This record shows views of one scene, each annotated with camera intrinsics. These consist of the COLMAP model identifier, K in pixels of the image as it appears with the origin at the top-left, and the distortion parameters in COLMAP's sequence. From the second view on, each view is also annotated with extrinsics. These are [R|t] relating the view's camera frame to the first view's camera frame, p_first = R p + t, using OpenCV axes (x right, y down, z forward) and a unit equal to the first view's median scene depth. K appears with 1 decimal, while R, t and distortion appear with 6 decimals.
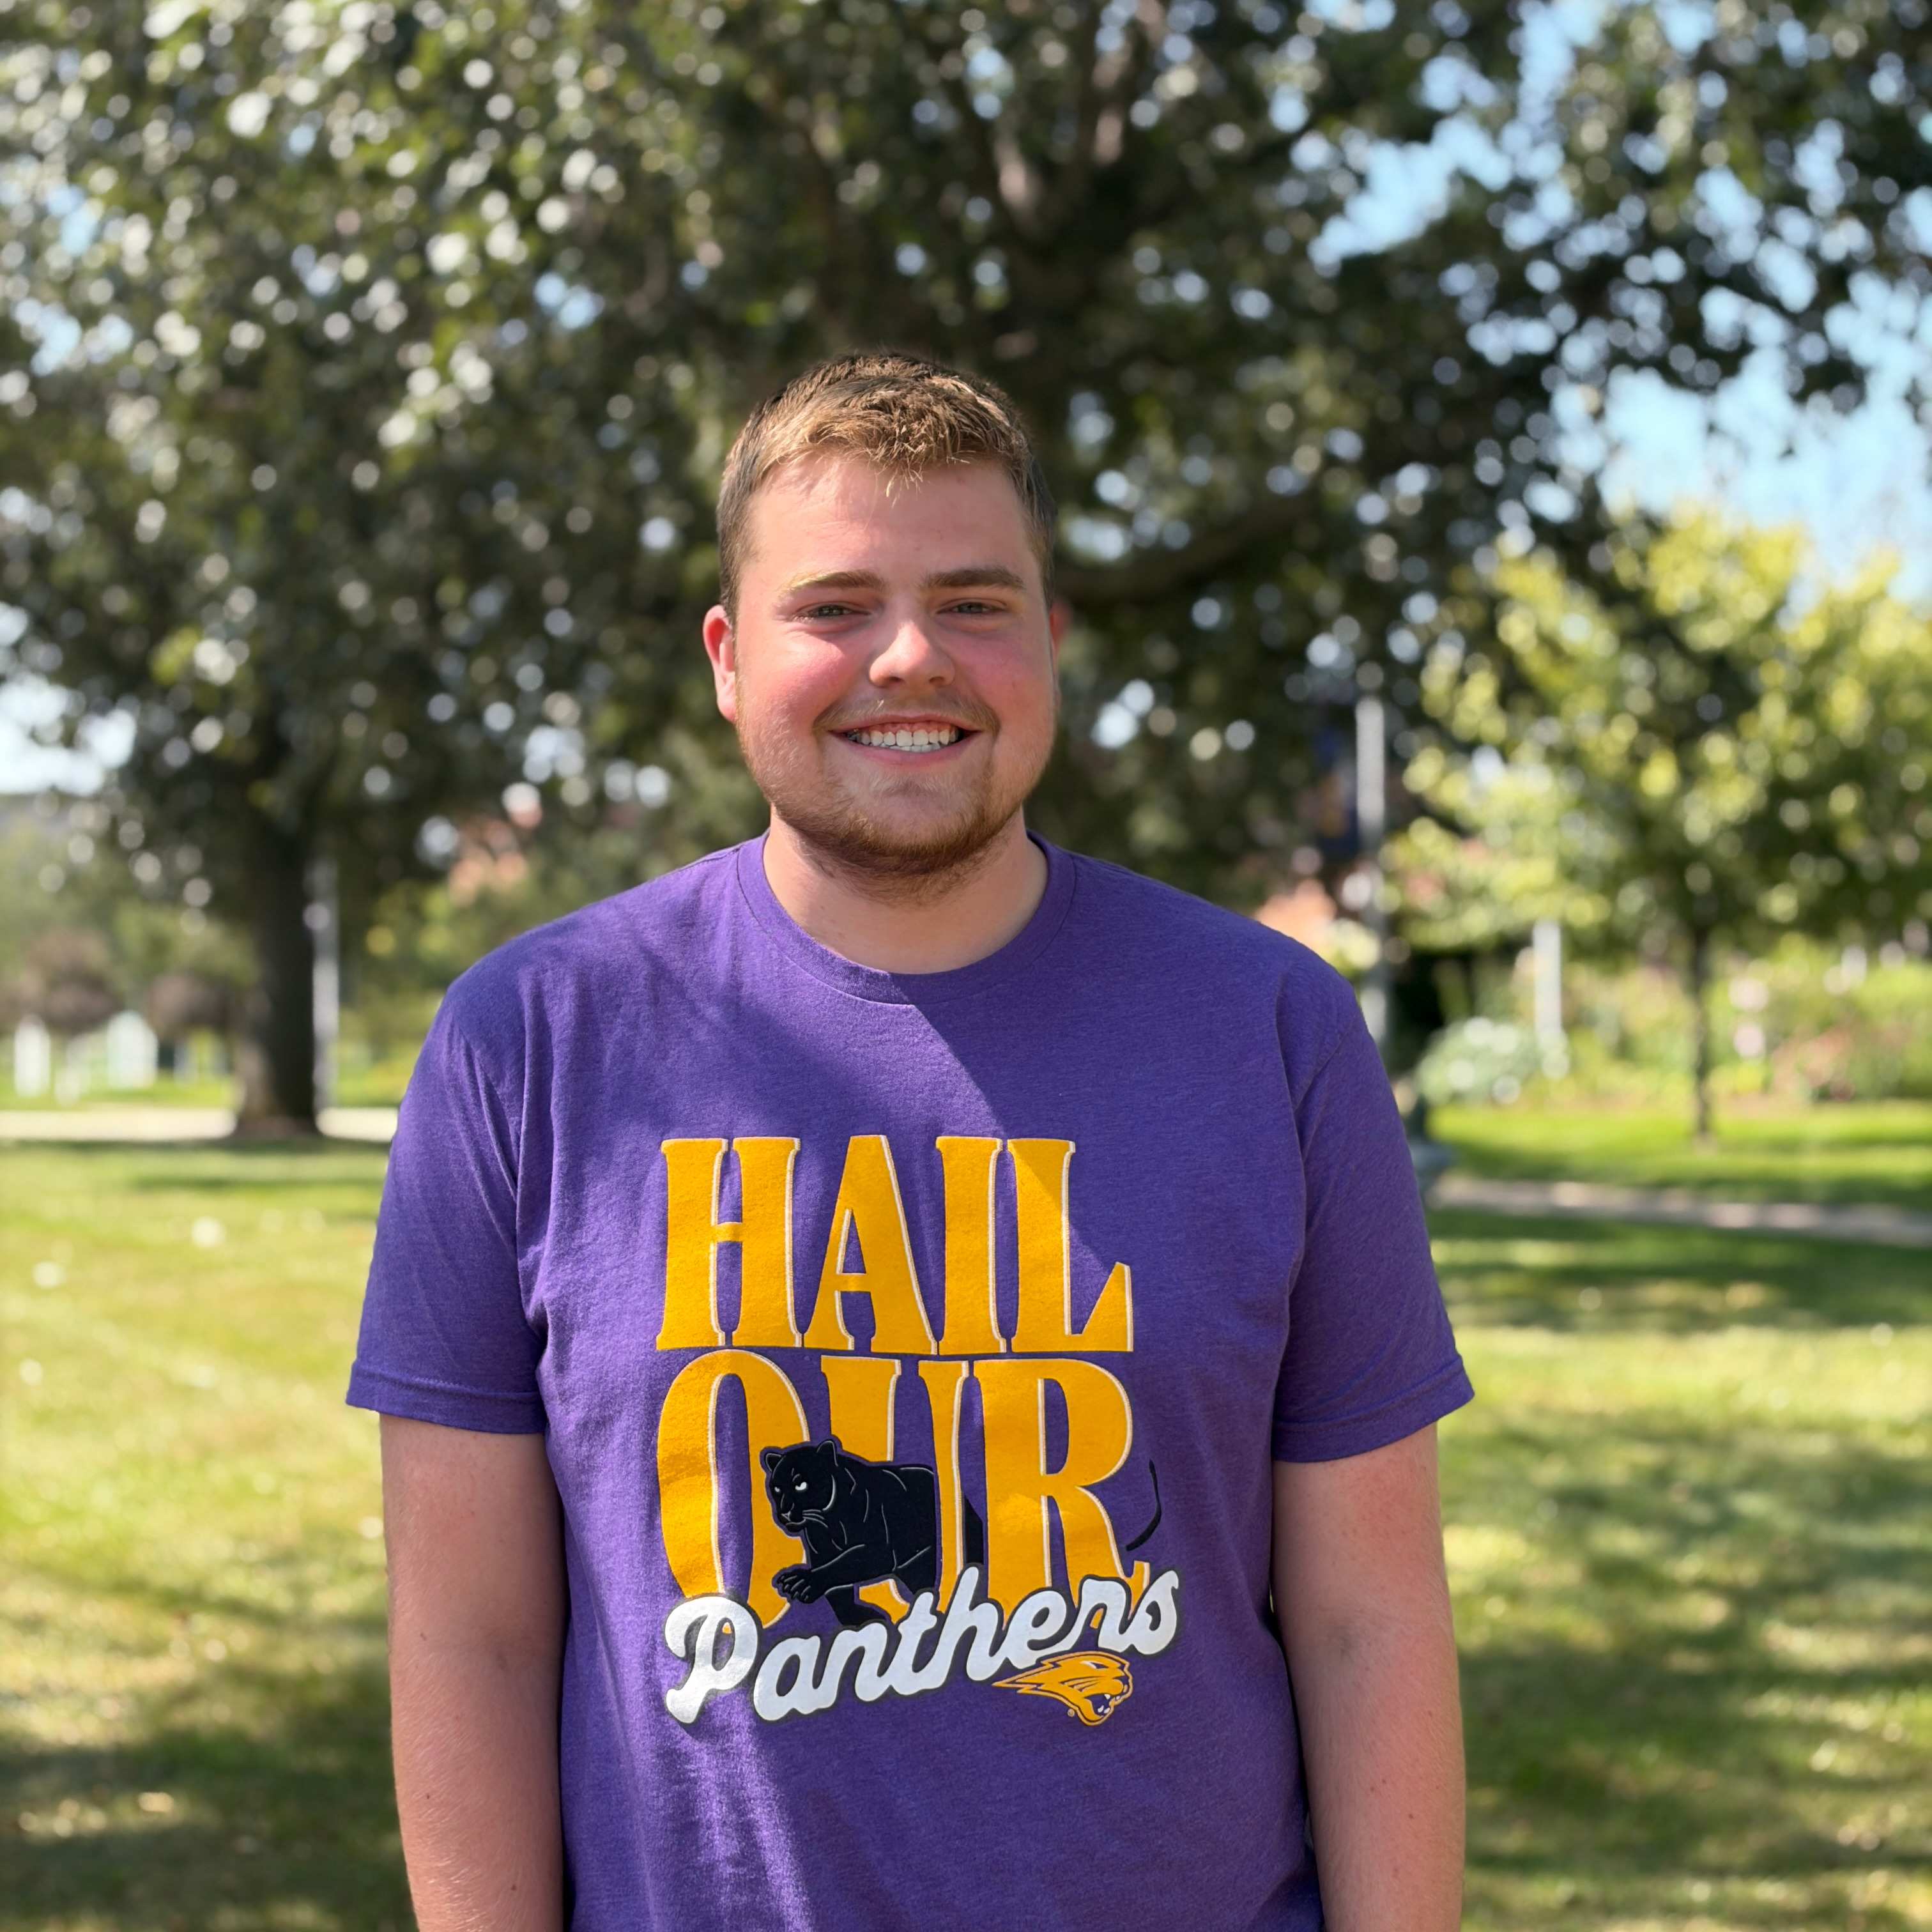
lens RADIAL K [[4463.9, 0, 968.2], [0, 4463.9, 1012.3], [0, 0, 1]] dist [0.388851, -1.231212]
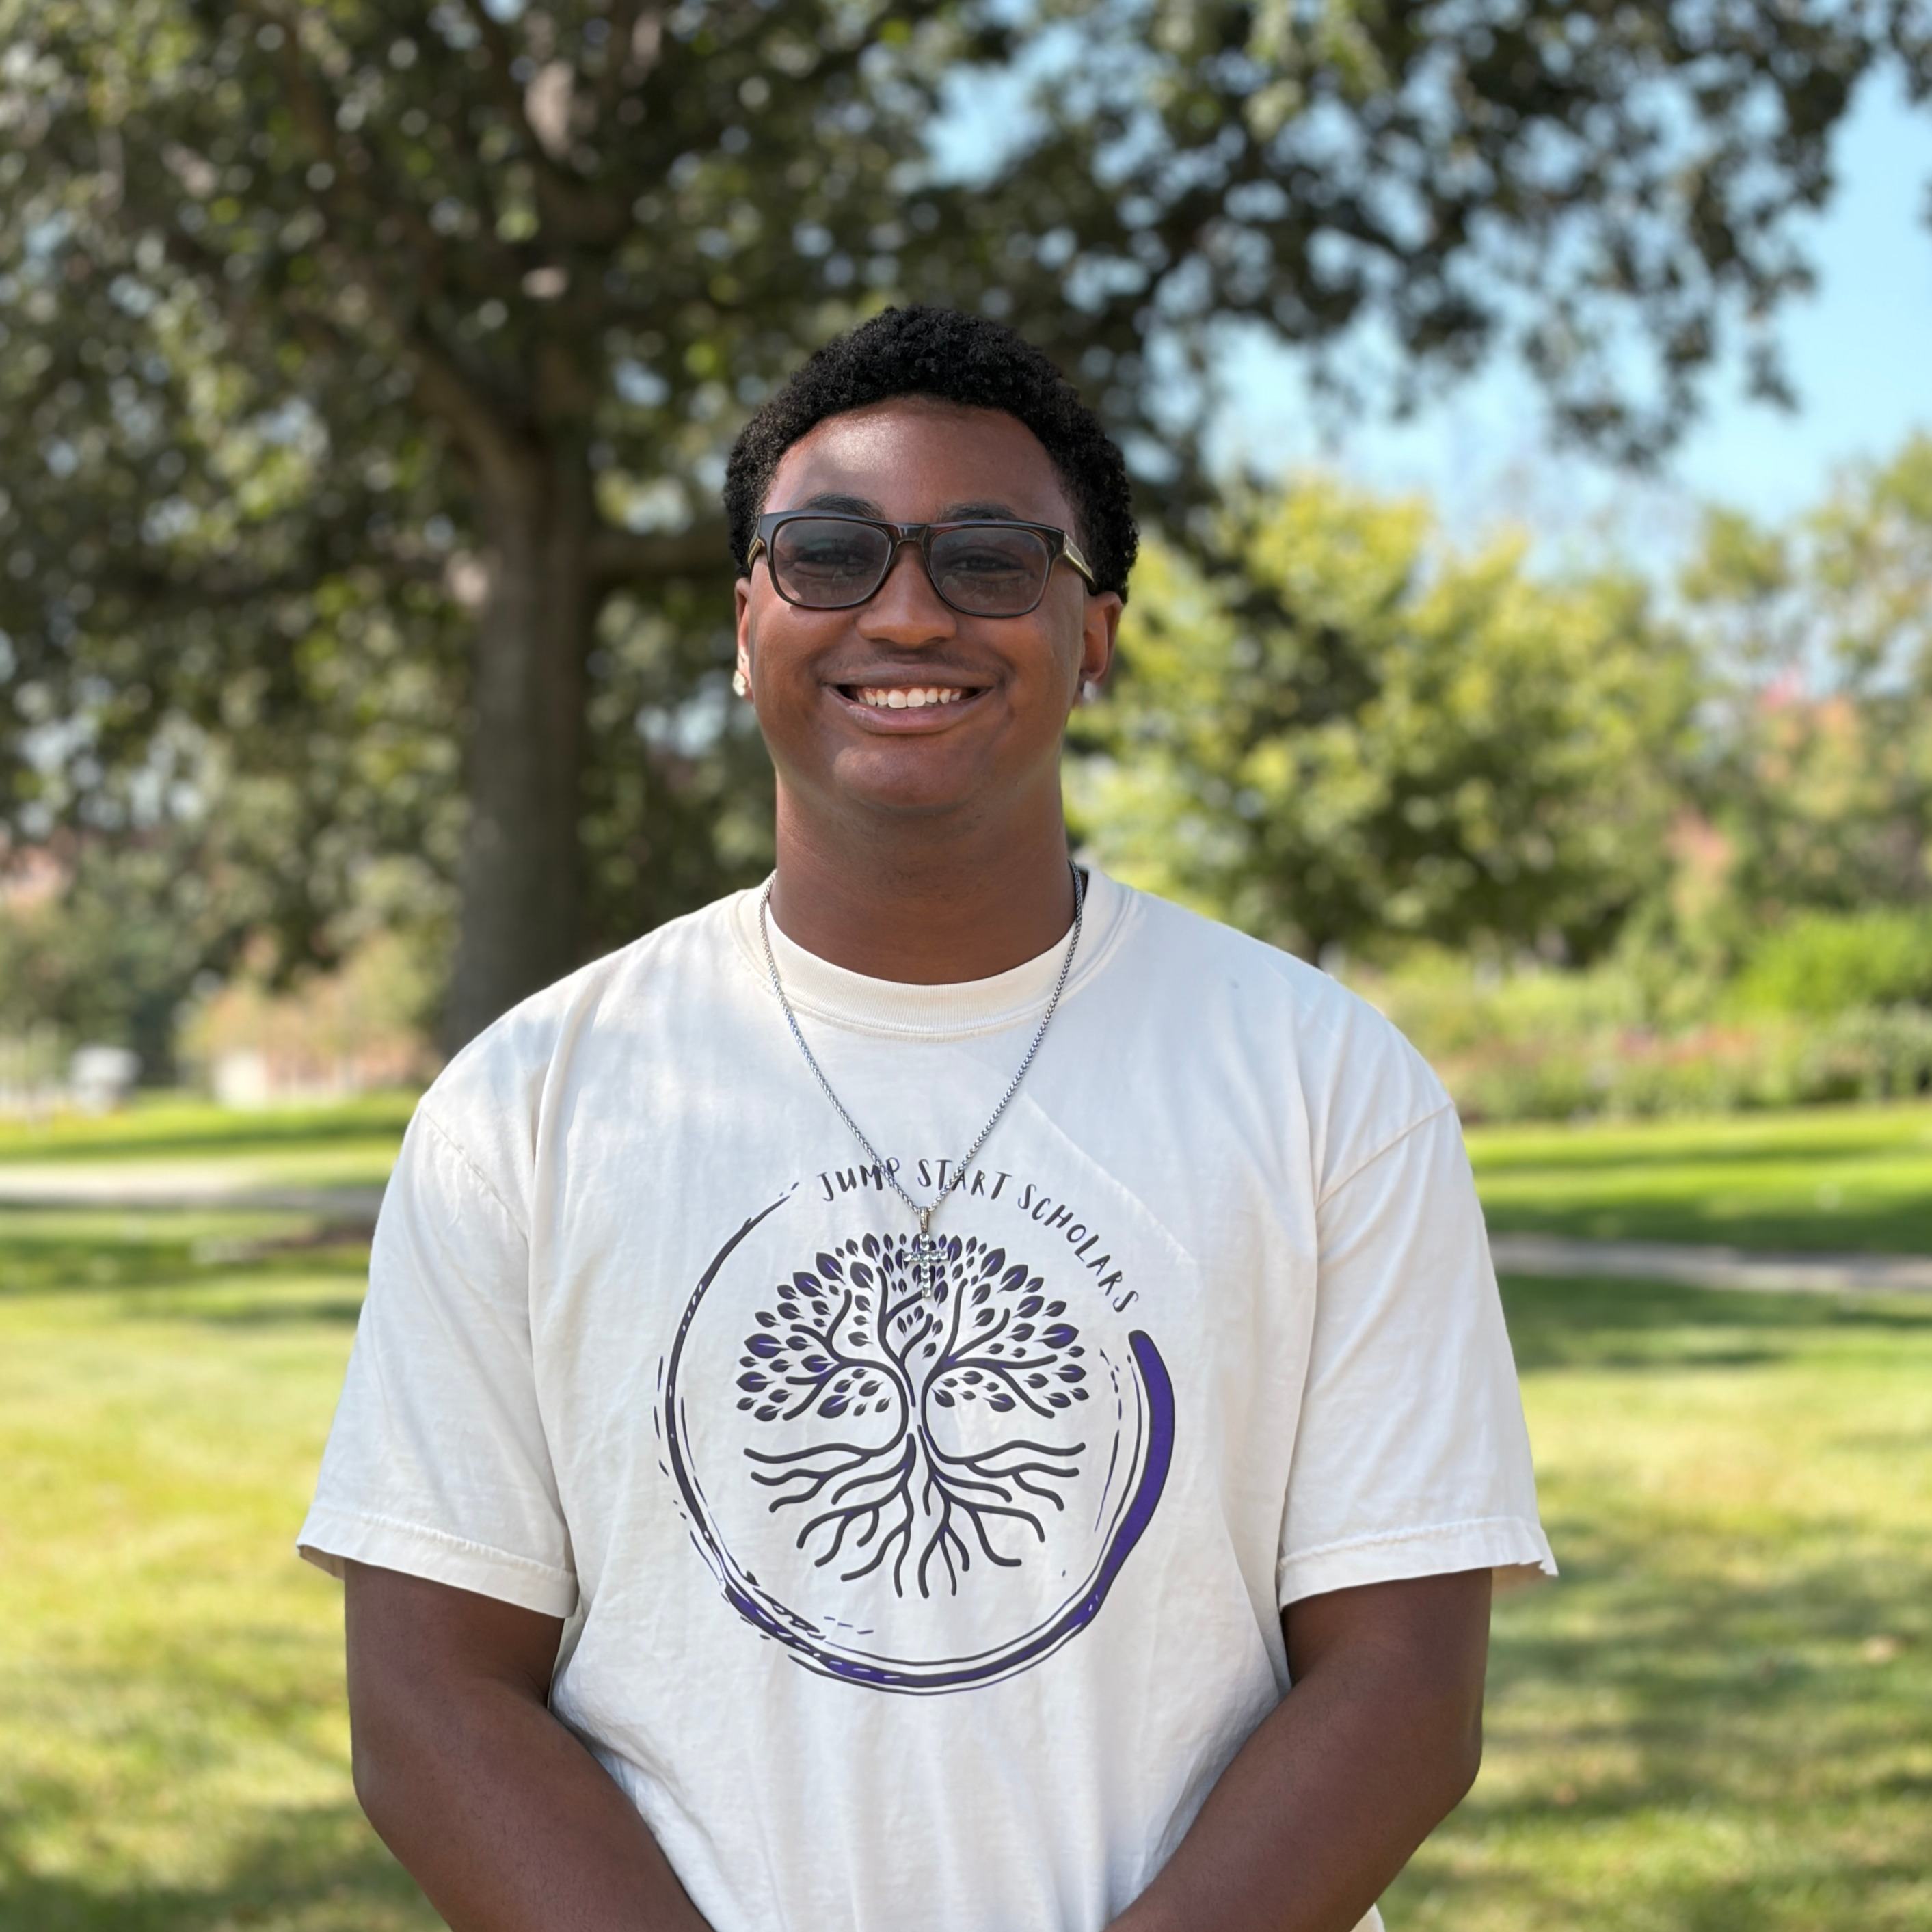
lens RADIAL K [[4463.9, 0, 968.2], [0, 4463.9, 1012.3], [0, 0, 1]] dist [0.388851, -1.231212]
pose [[0.997089, -0.013420, 0.075060, 0.022737], [0.014373, 0.999823, -0.012169, 0.007206], [-0.074883, 0.013213, 0.997105, 0.100435]]
